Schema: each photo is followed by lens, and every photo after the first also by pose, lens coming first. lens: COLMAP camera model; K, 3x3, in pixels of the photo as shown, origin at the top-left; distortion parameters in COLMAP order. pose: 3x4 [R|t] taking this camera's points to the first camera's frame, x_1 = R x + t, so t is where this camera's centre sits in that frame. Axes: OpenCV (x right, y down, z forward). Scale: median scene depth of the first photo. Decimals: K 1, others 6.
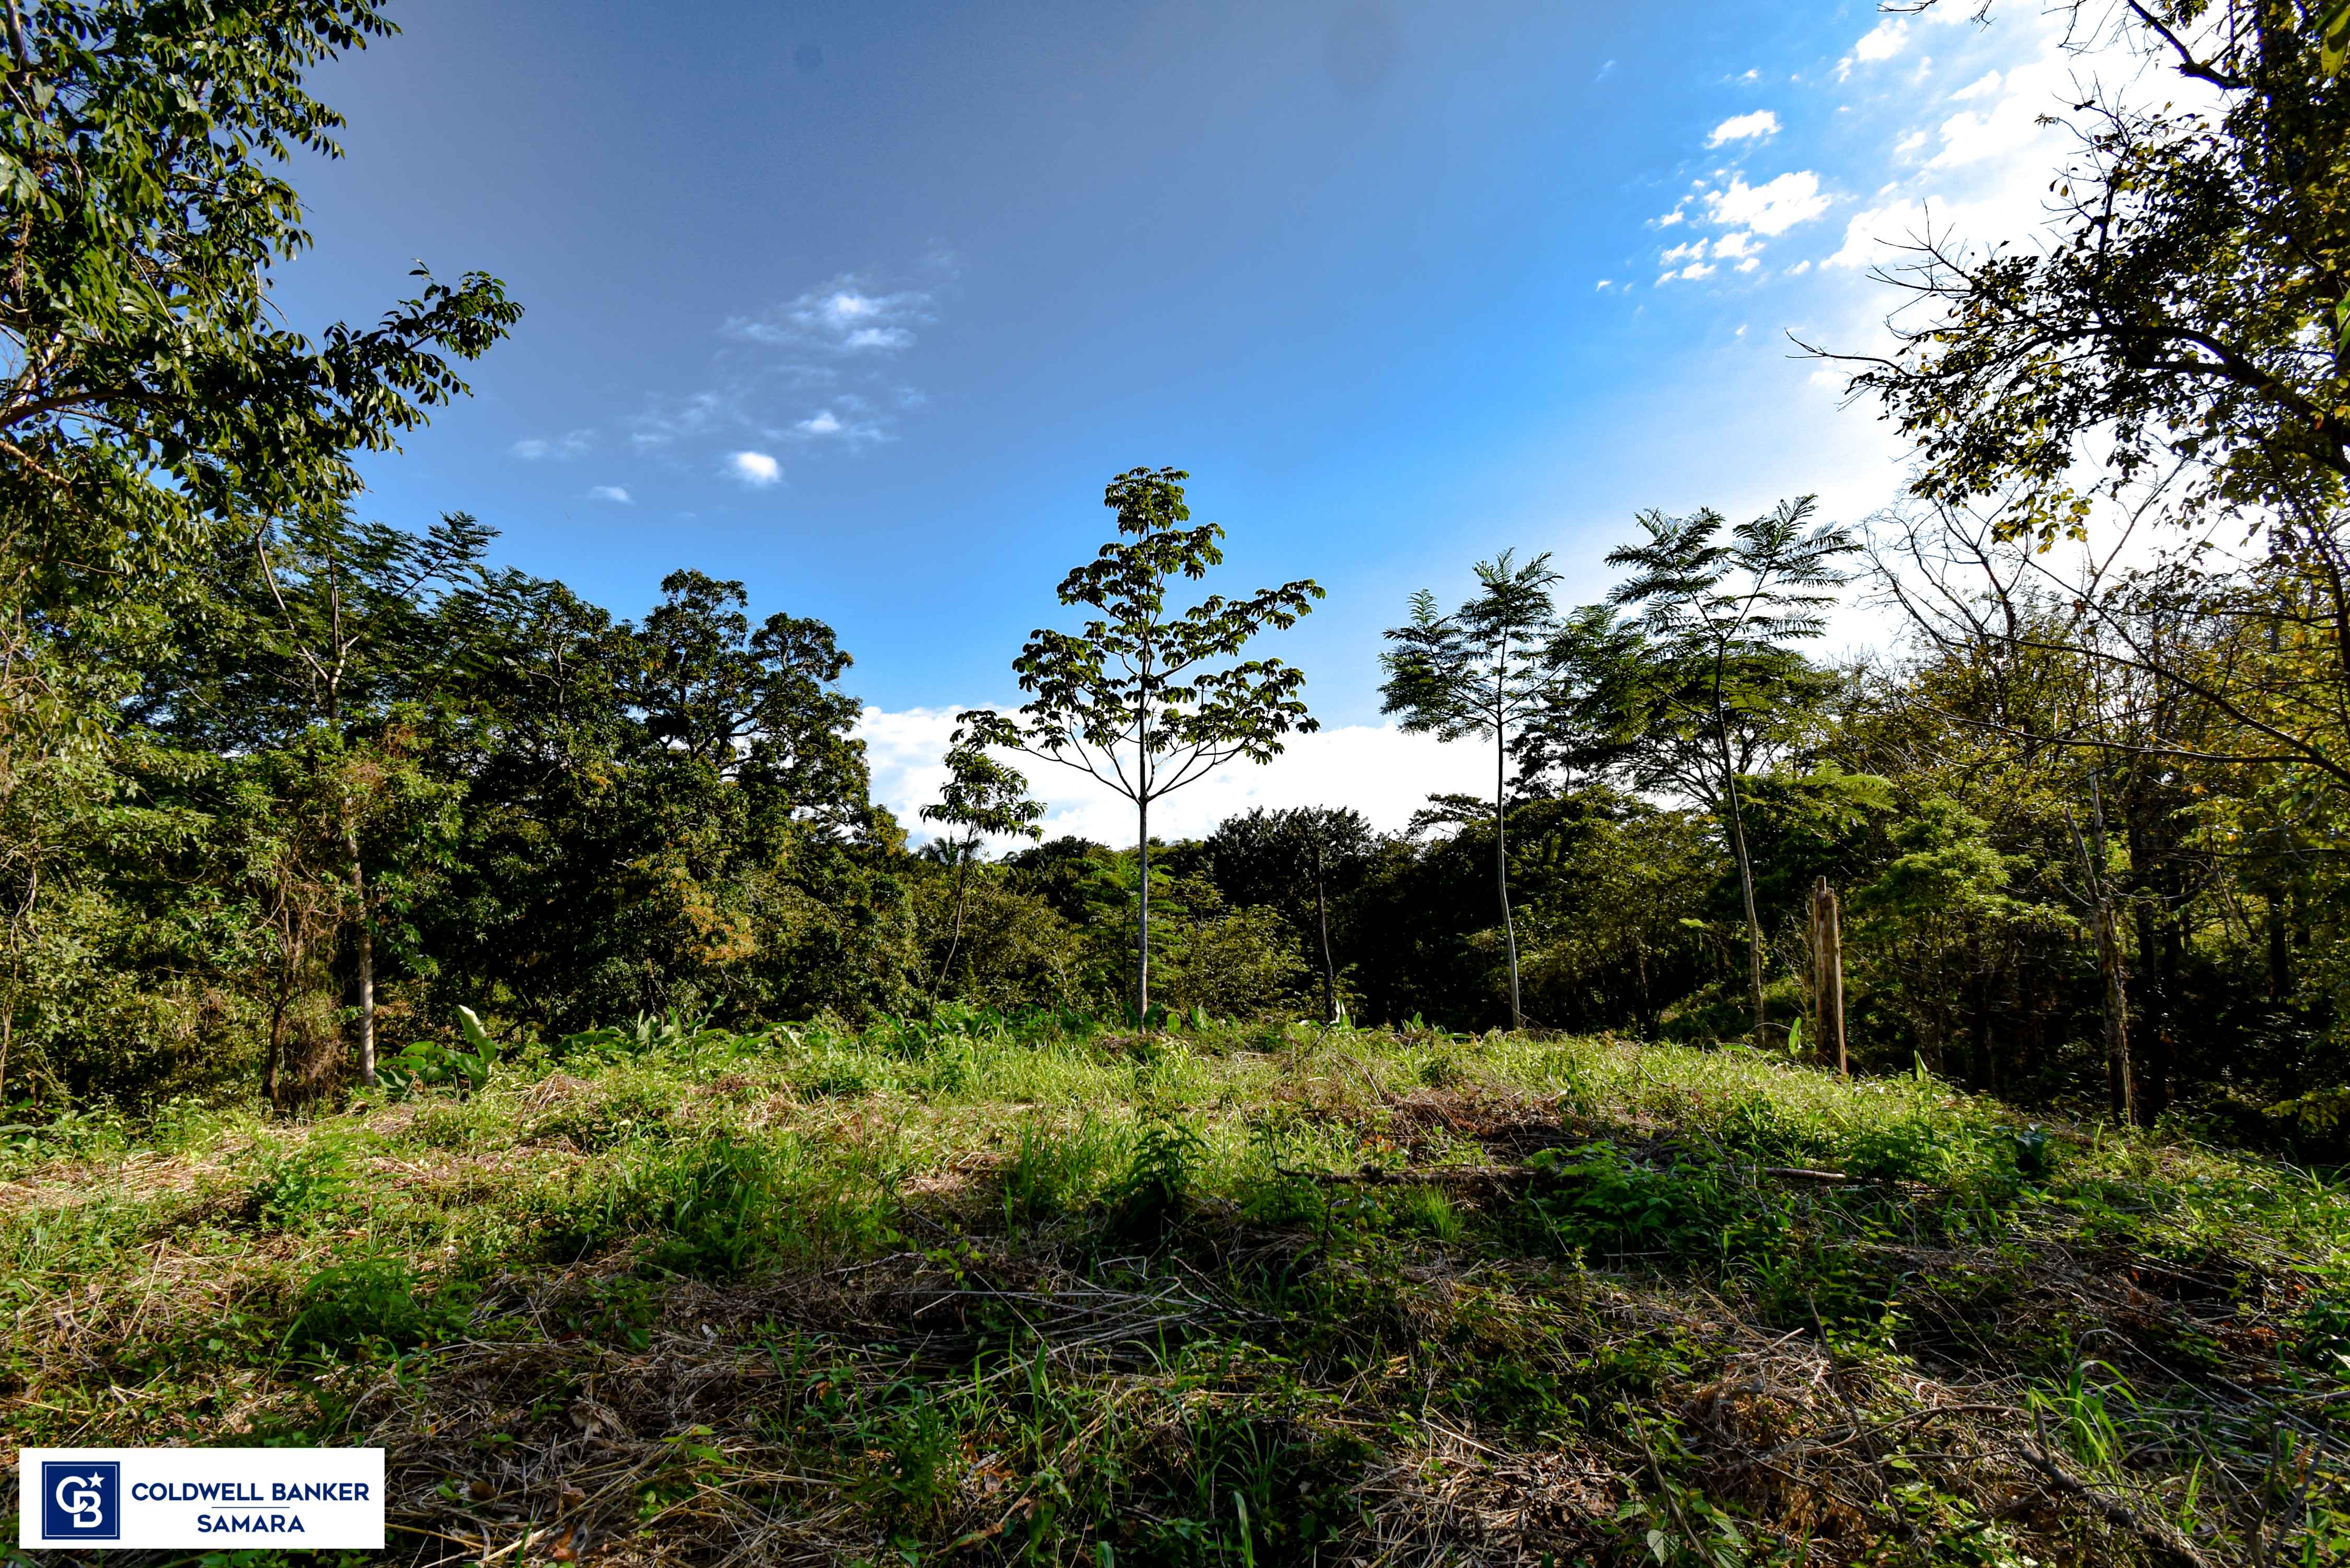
lens RADIAL K [[1034.1, 0, 1170.7], [0, 1034.1, 790.9], [0, 0, 1]] dist [0.030401, -0.024878]
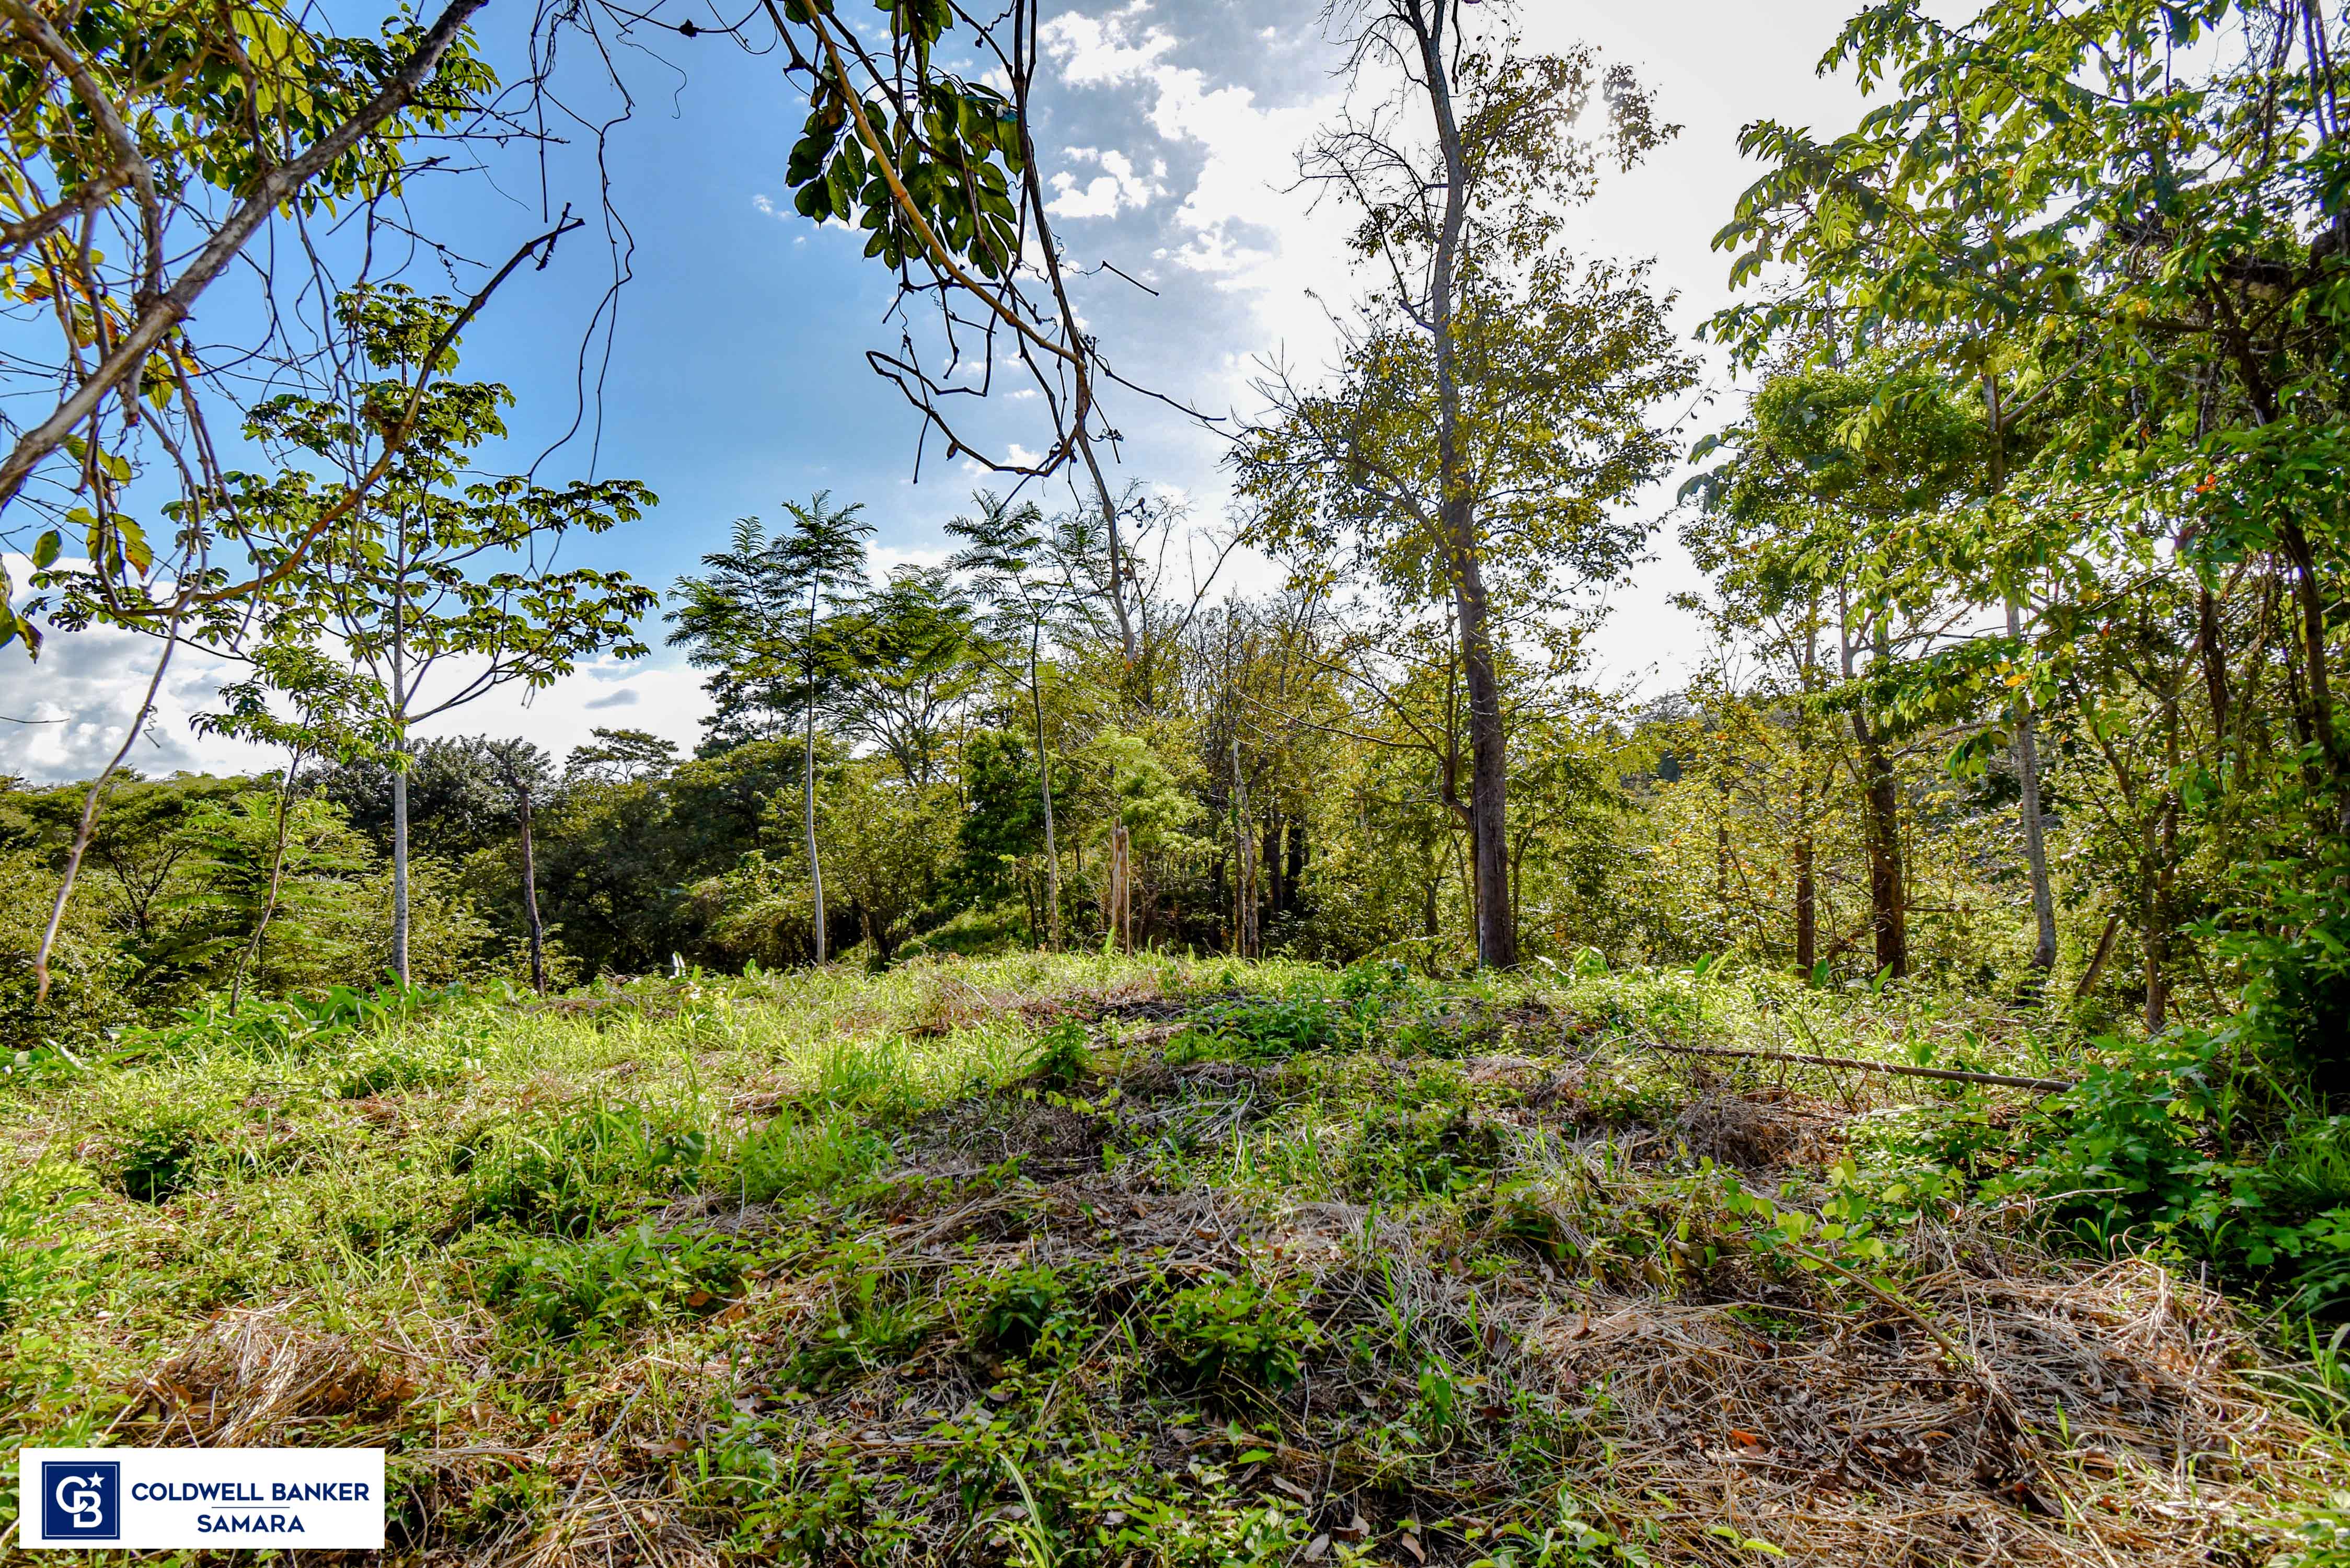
lens RADIAL K [[1088.6, 0, 1175.0], [0, 1088.6, 784.0], [0, 0, 1]] dist [0.030368, -0.000176]
pose [[0.718006, 0.022393, 0.695677, -0.176218], [-0.054434, 0.998228, 0.024050, 0.004259], [-0.693905, -0.055137, 0.717952, -0.001601]]
